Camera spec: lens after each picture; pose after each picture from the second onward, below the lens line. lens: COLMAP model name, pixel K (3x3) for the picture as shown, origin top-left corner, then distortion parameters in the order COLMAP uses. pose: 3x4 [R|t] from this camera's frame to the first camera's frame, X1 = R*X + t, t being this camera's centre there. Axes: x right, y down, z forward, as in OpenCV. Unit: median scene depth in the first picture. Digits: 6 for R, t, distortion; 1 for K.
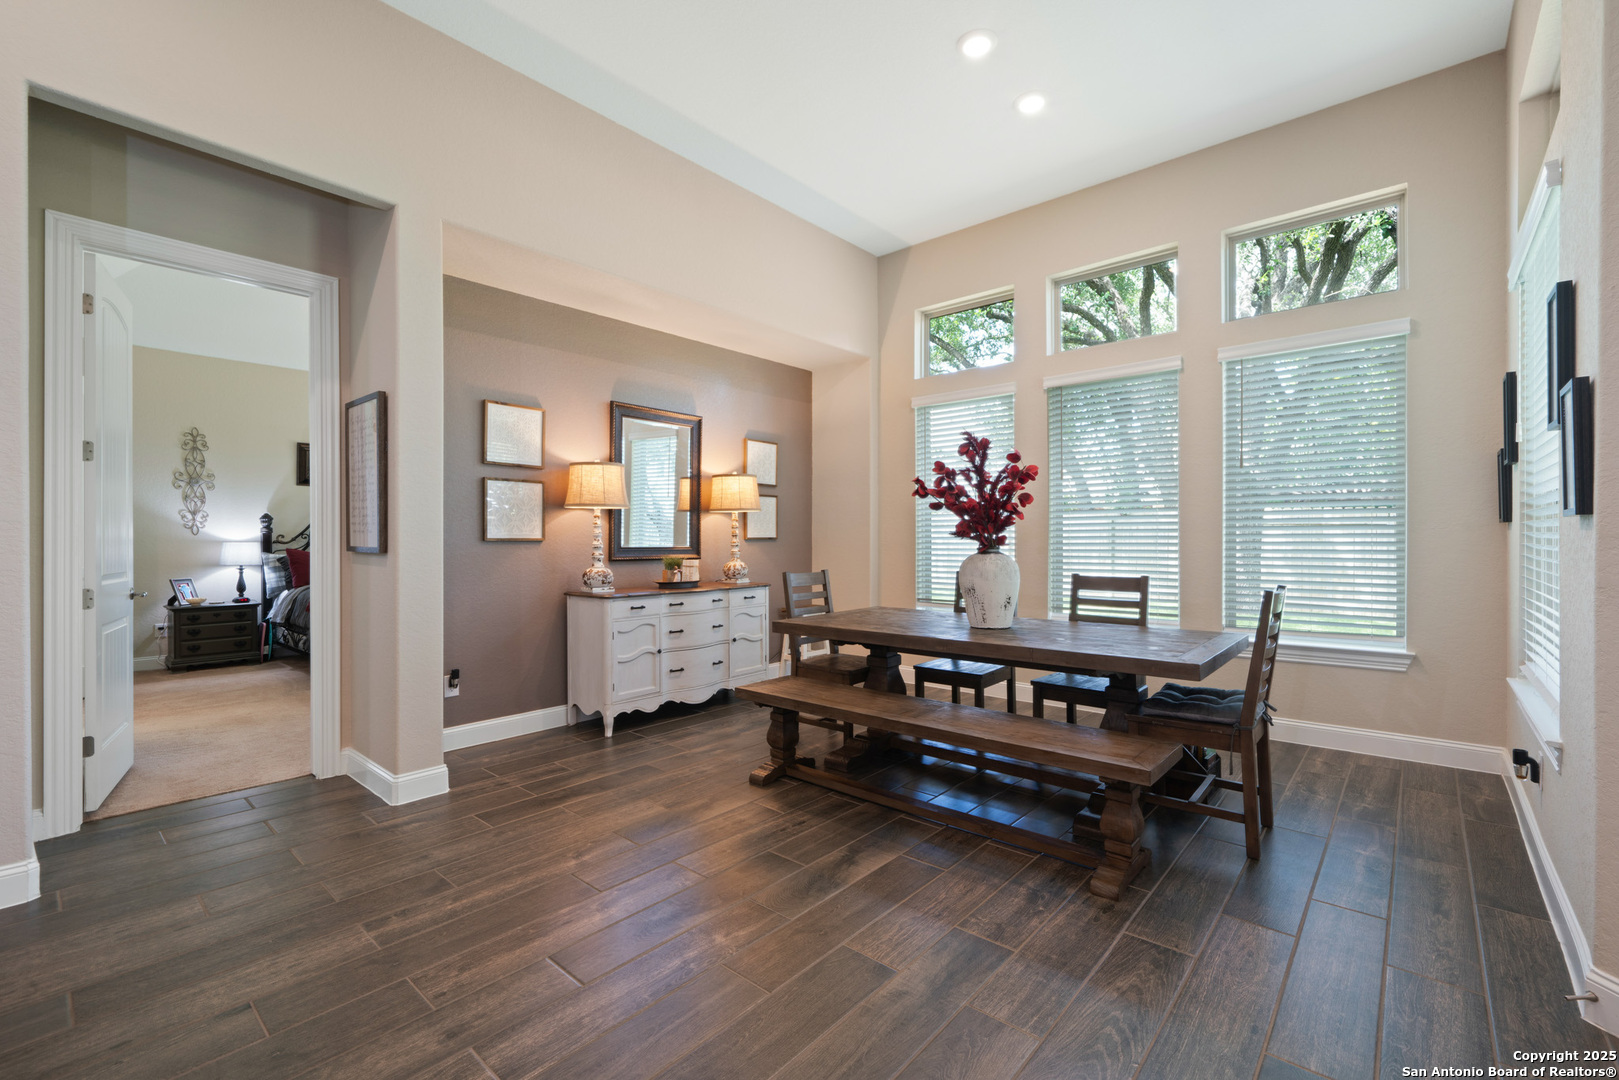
lens RADIAL K [[708.2, 0, 819.0], [0, 708.2, 536.7], [0, 0, 1]] dist [-0.002468, 0.000445]
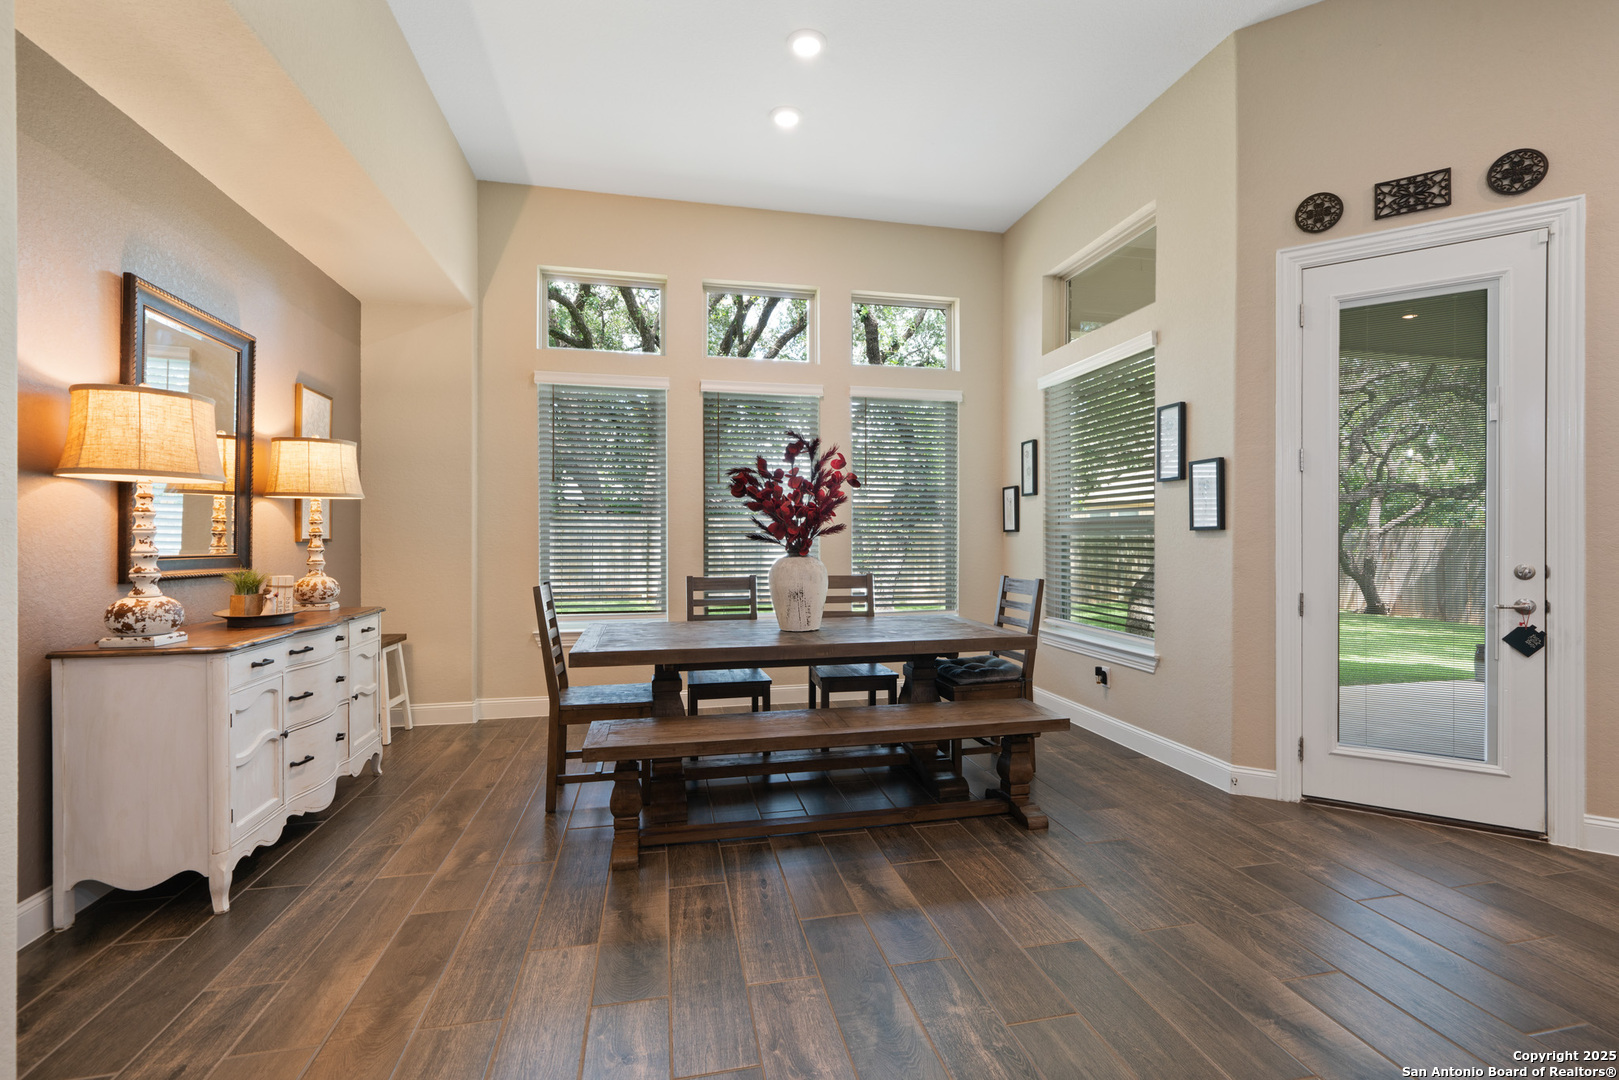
lens RADIAL K [[708.2, 0, 824.7], [0, 708.2, 549.5], [0, 0, 1]] dist [-0.002468, 0.000445]
pose [[0.586187, -0.006509, 0.810149, -0.460859], [-0.004503, 0.999926, 0.011292, 0.002031], [-0.810163, -0.010267, 0.586115, 0.321120]]
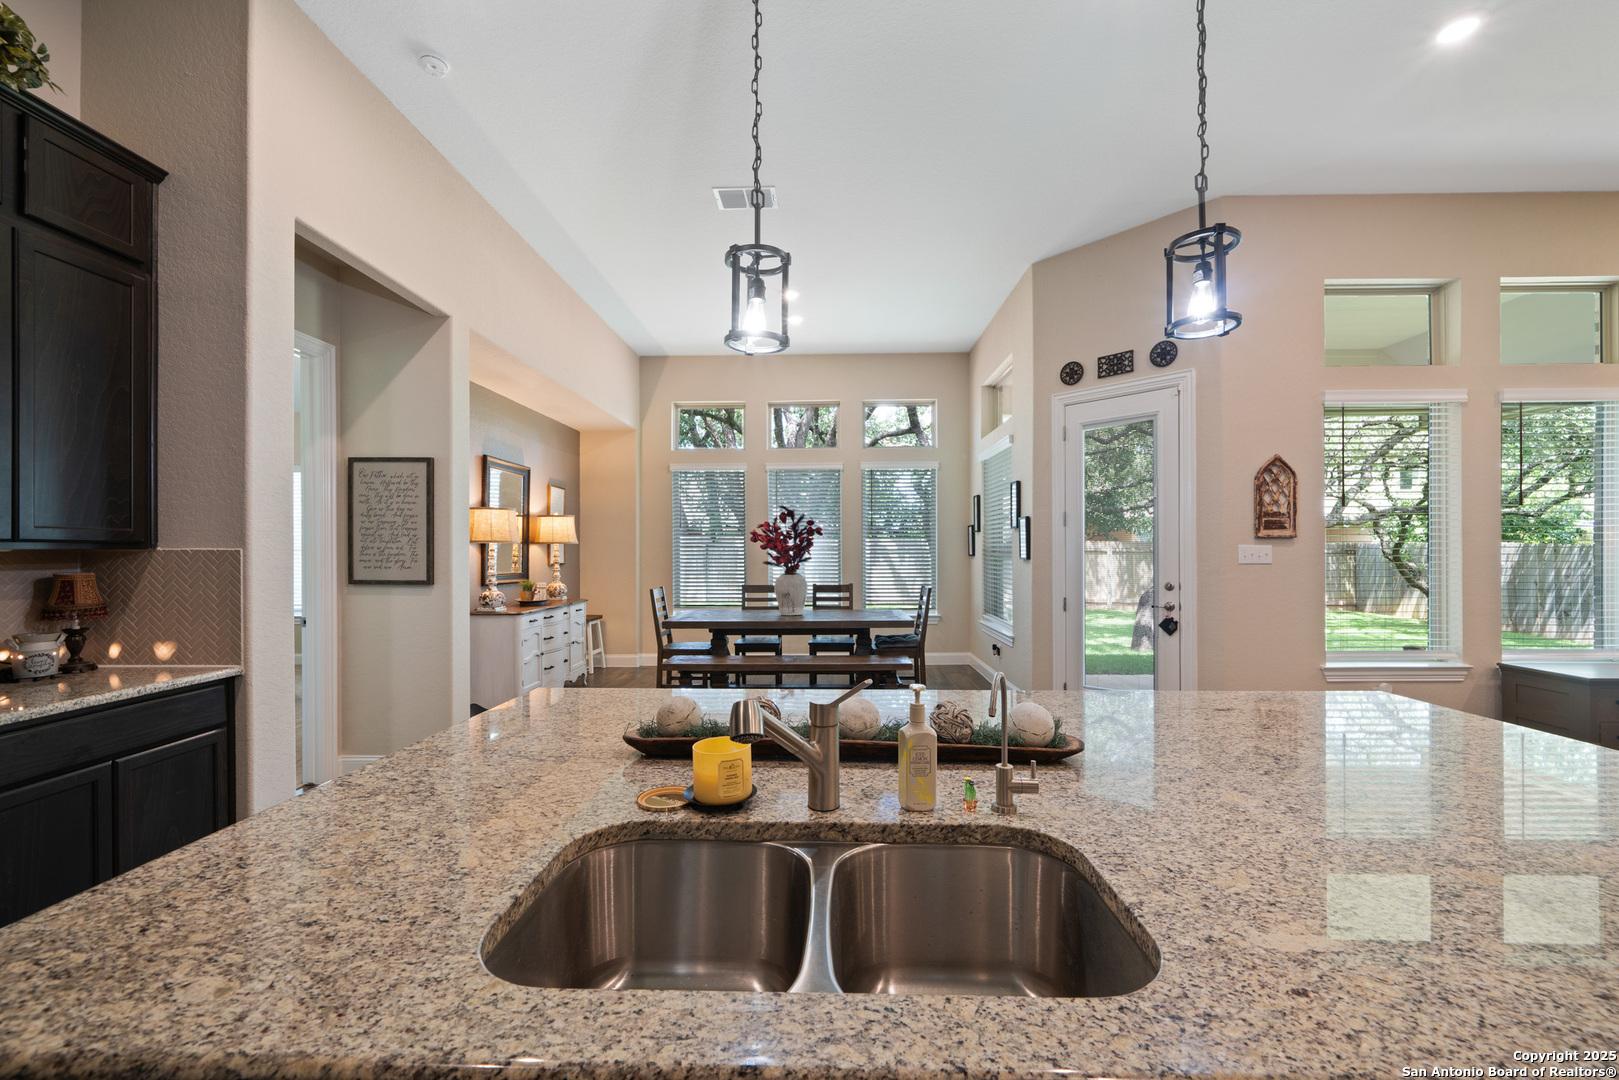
lens RADIAL K [[646.7, 0, 834.0], [0, 646.7, 555.5], [0, 0, 1]] dist [-0.002652, 0.000216]
pose [[0.757999, -0.003712, 0.652245, -0.629976], [-0.000626, 0.999979, 0.006419, -0.028214], [-0.652255, -0.005274, 0.757981, -0.268882]]
